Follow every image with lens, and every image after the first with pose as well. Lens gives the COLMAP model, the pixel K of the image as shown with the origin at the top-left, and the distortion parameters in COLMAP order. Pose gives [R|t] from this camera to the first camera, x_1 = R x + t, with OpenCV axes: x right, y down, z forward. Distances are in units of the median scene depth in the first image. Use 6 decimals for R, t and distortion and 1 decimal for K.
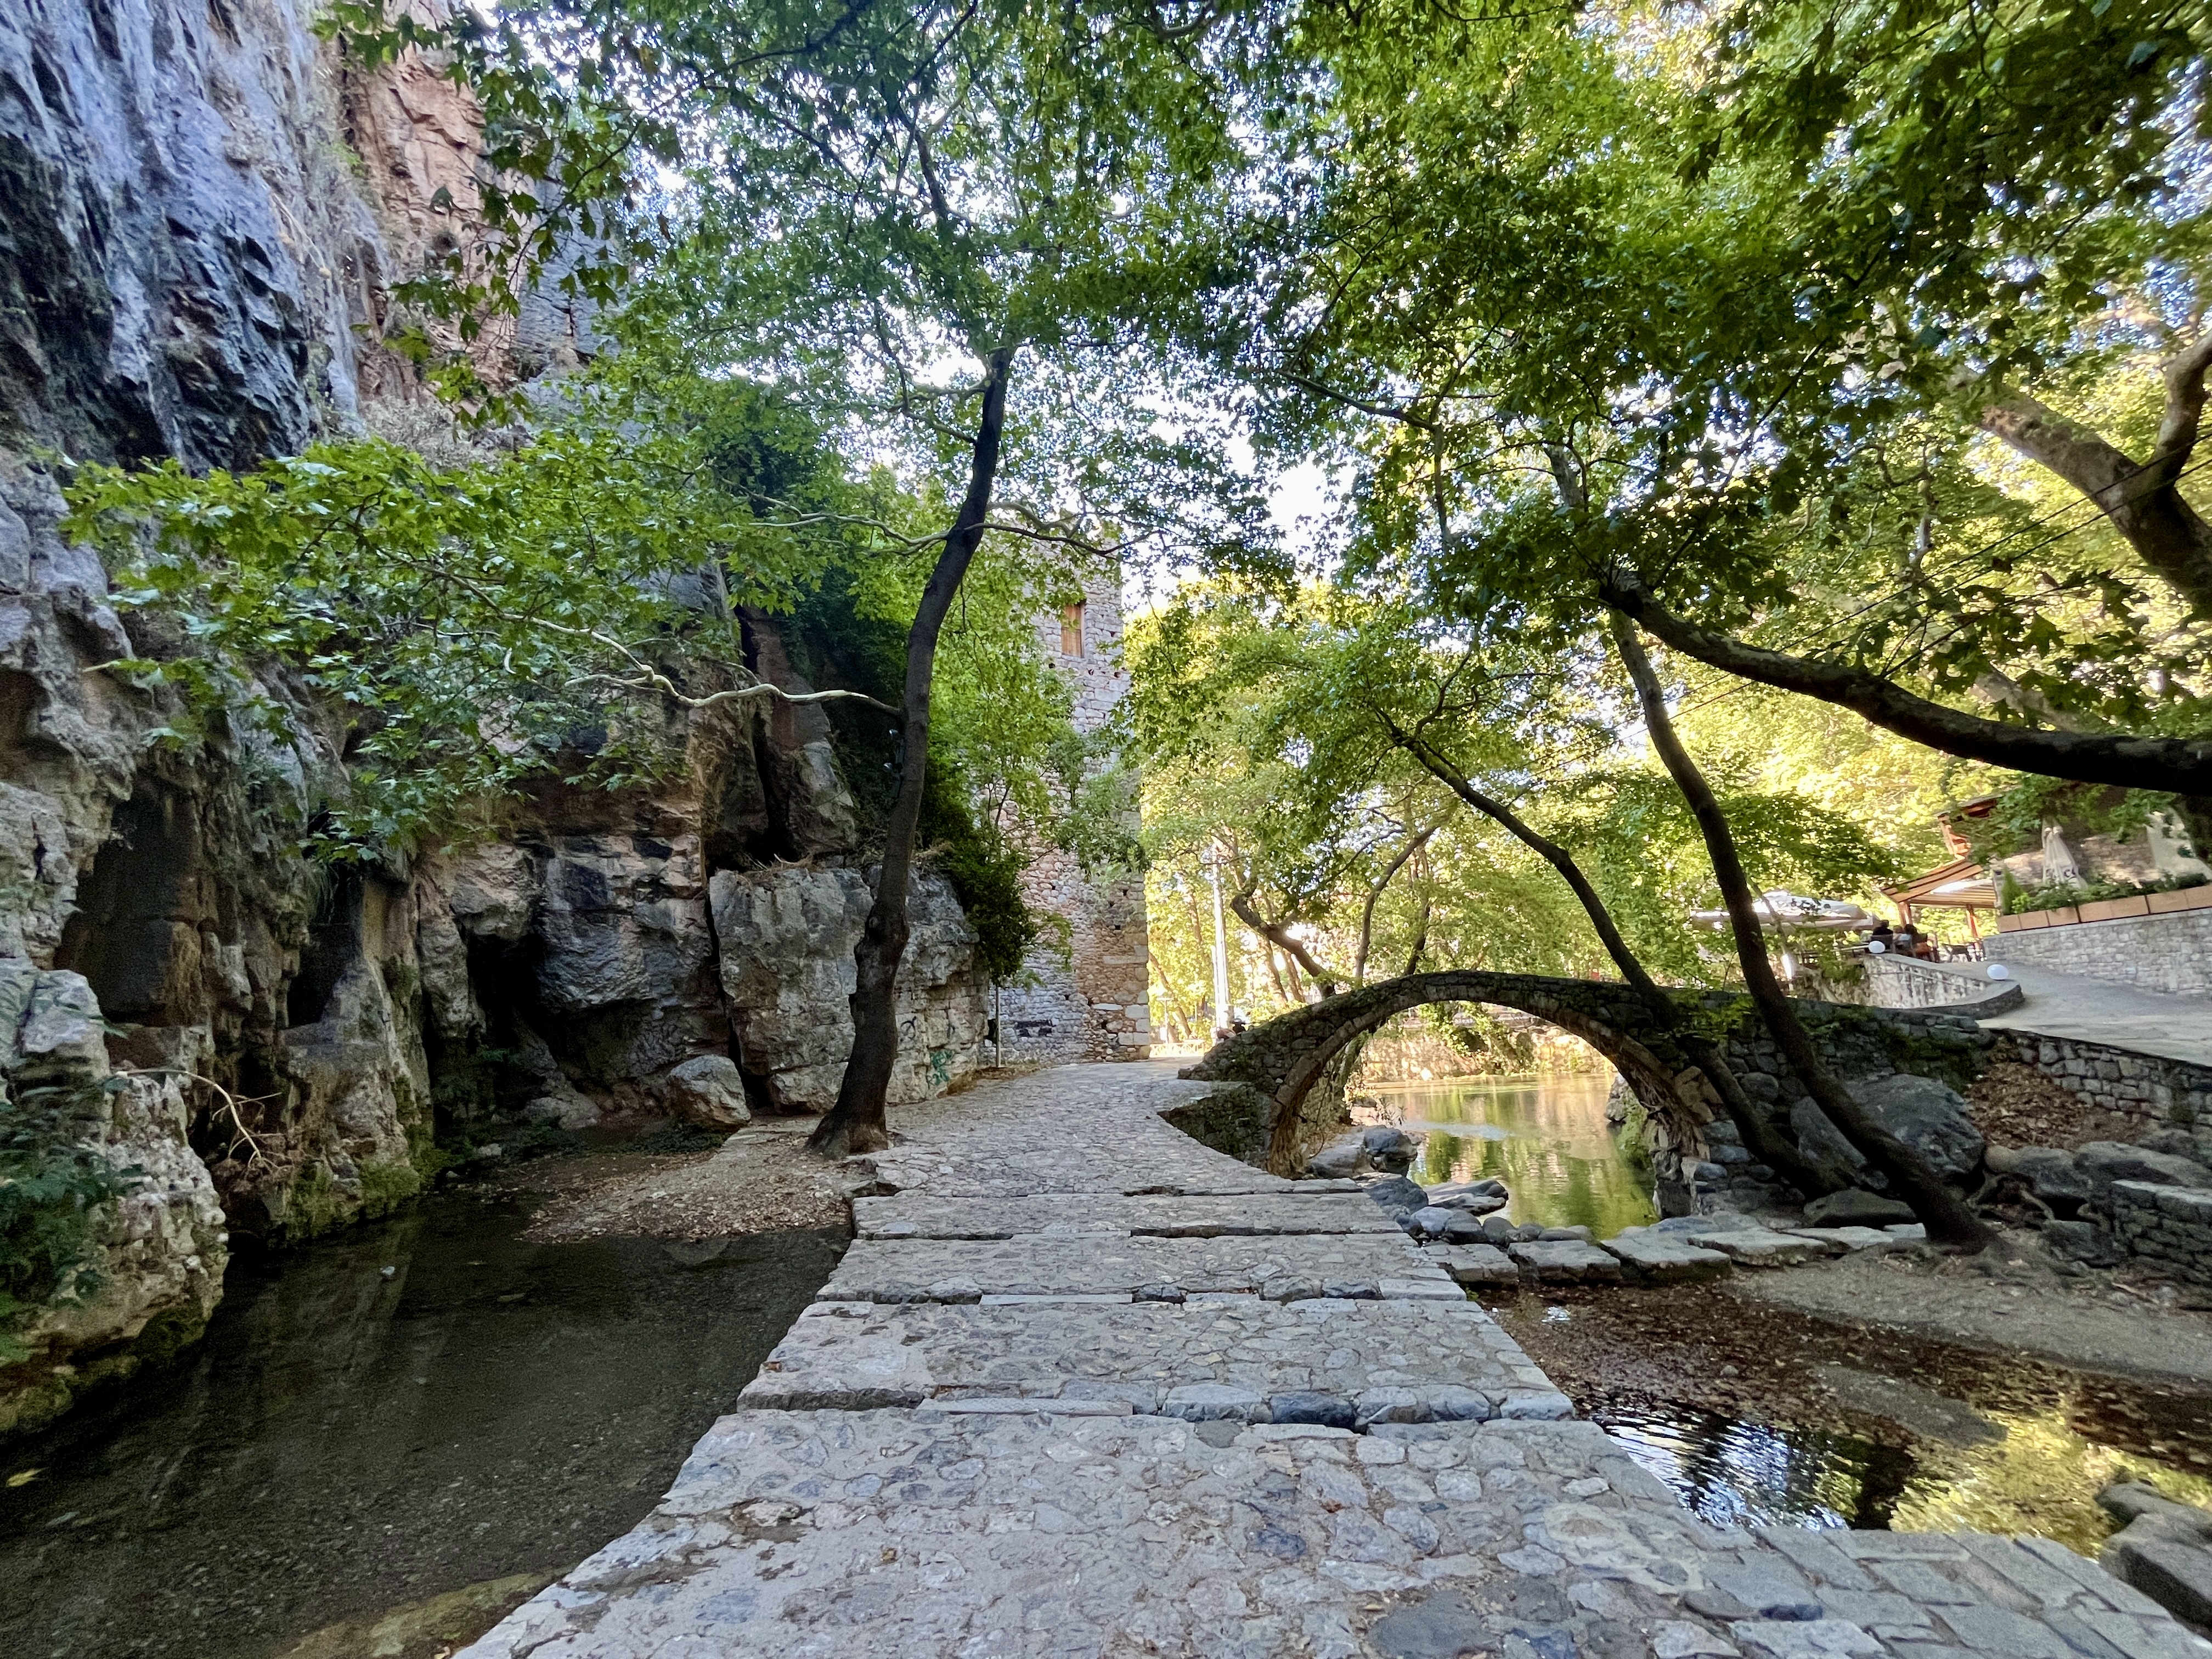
lens RADIAL K [[898.1, 0, 1098.1], [0, 898.1, 832.3], [0, 0, 1]] dist [-0.000715, -0.000192]
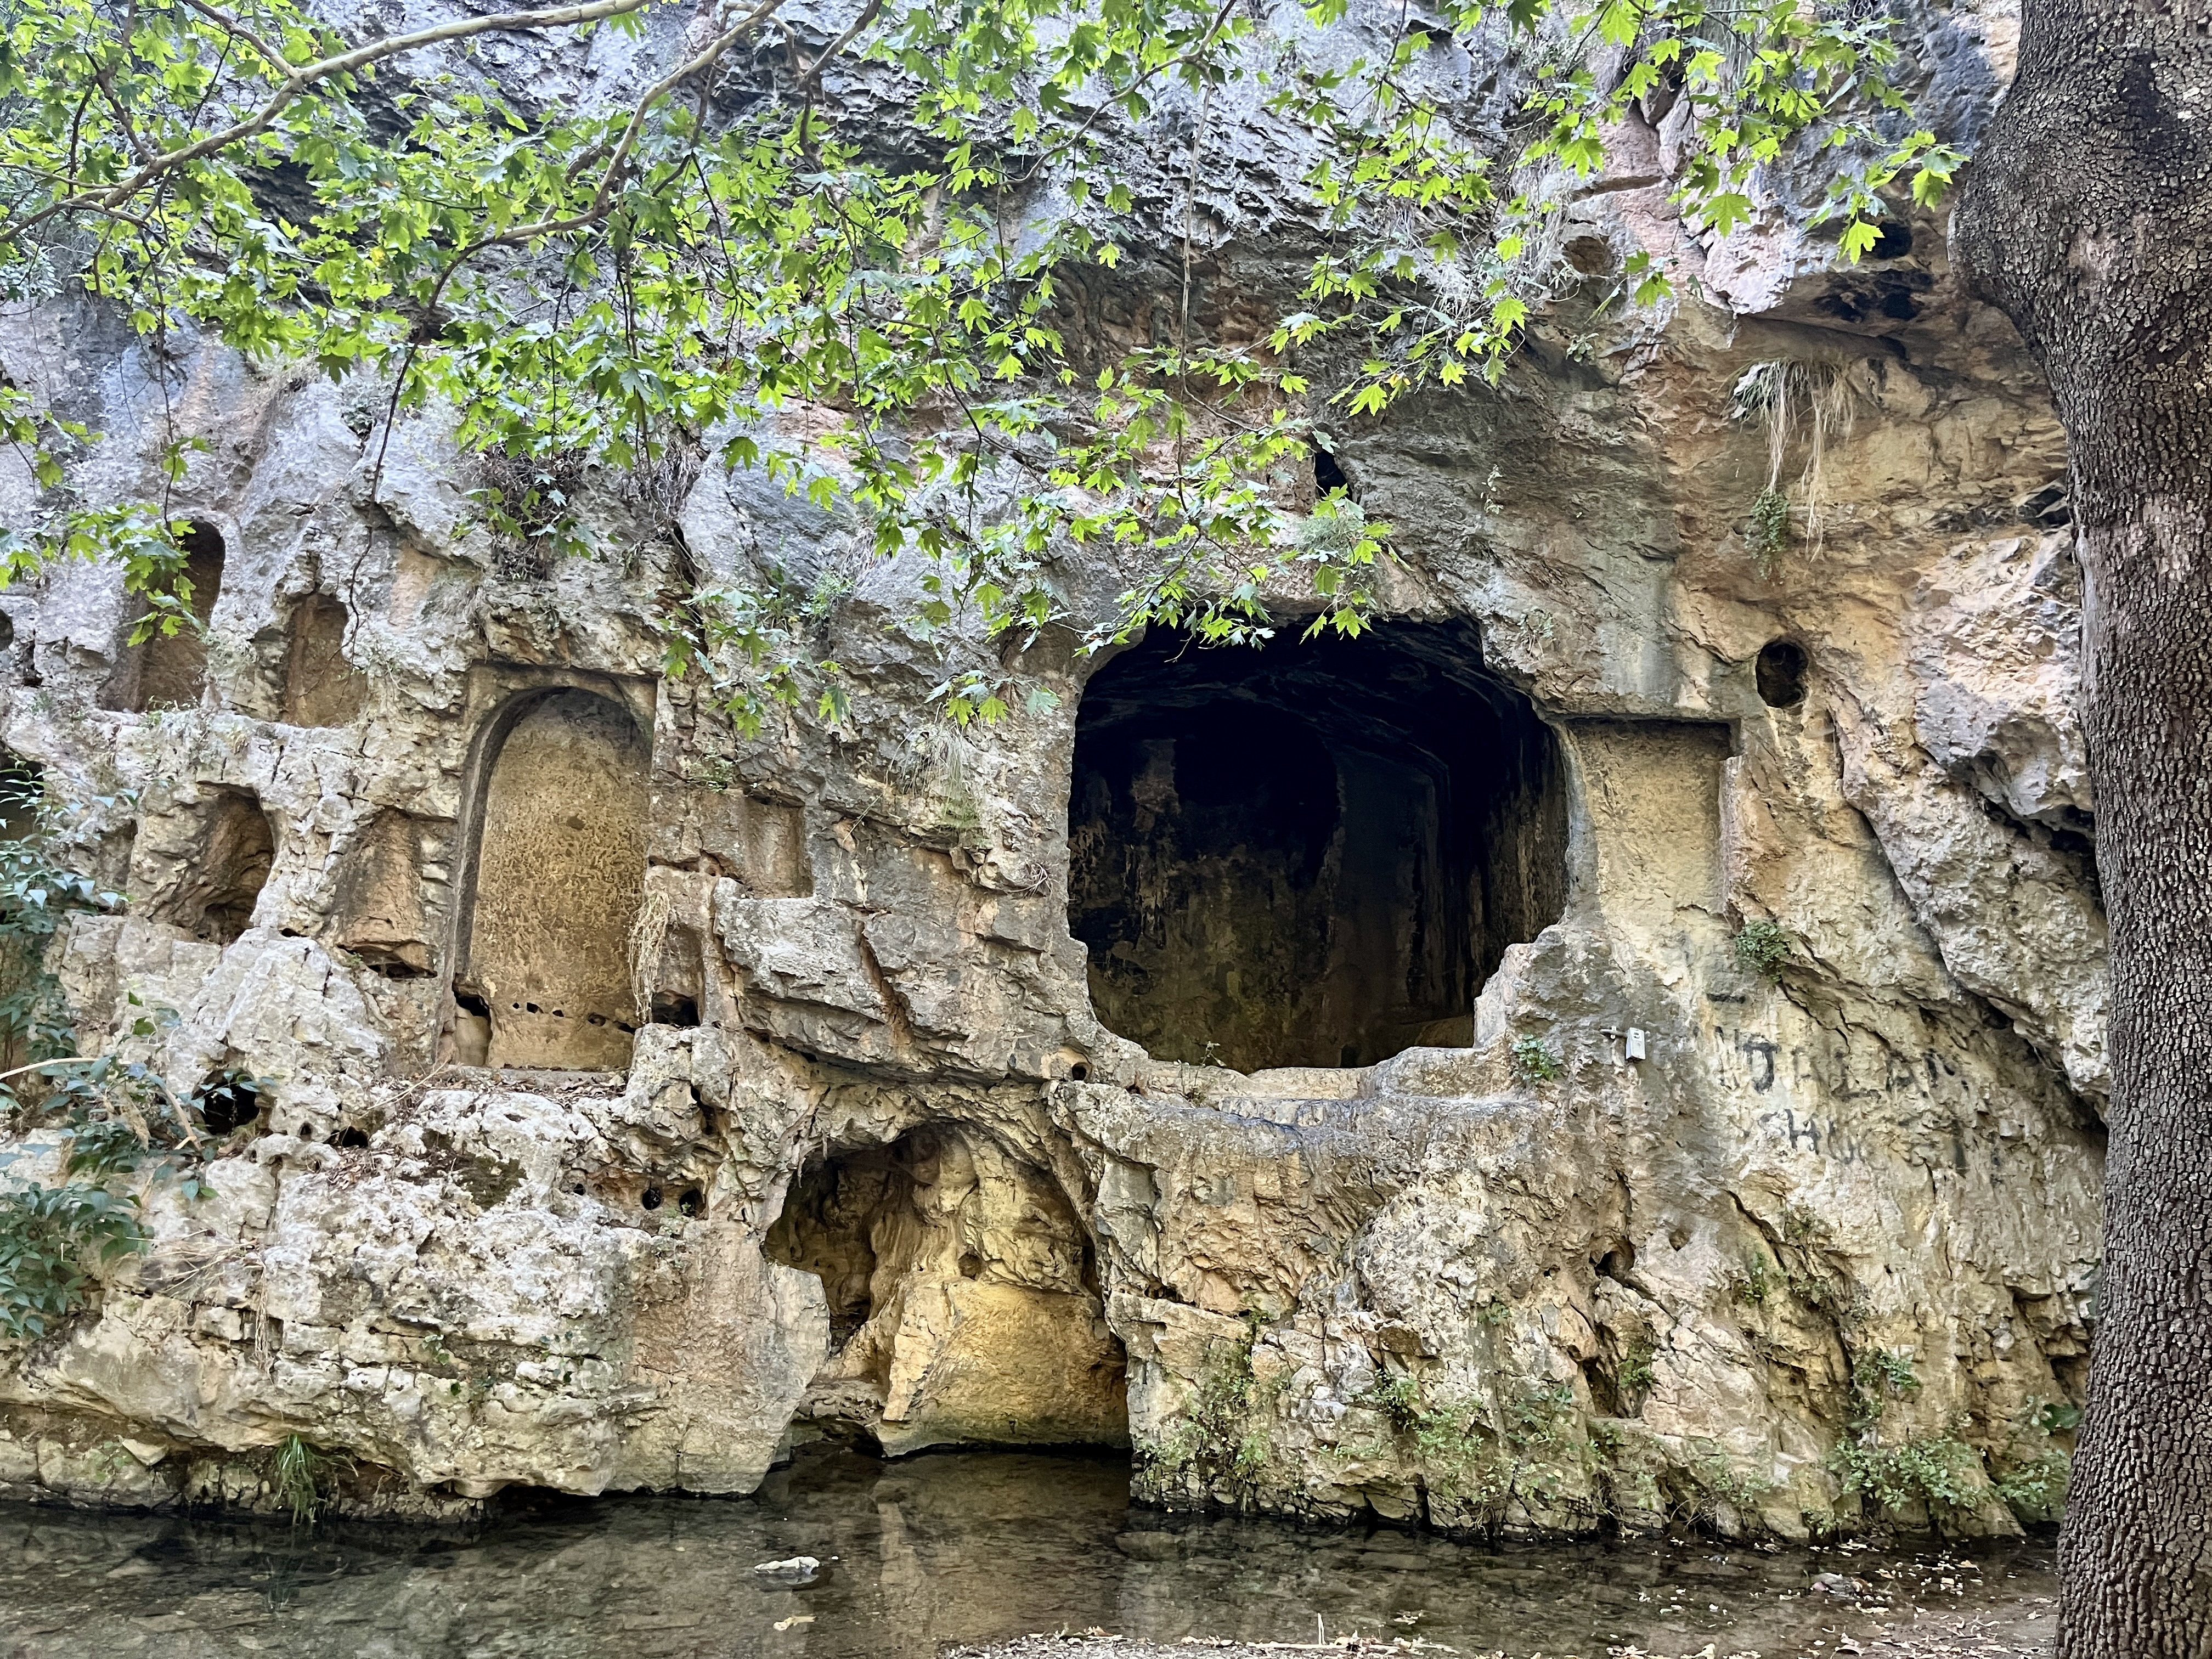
lens RADIAL K [[1664.8, 0, 1104.9], [0, 1664.8, 836.6], [0, 0, 1]] dist [0.045533, -0.008753]
pose [[-0.308234, -0.144948, -0.940203, 0.001279], [0.159352, 0.966493, -0.201242, 0.176686], [0.937869, -0.211853, -0.274808, 0.777930]]
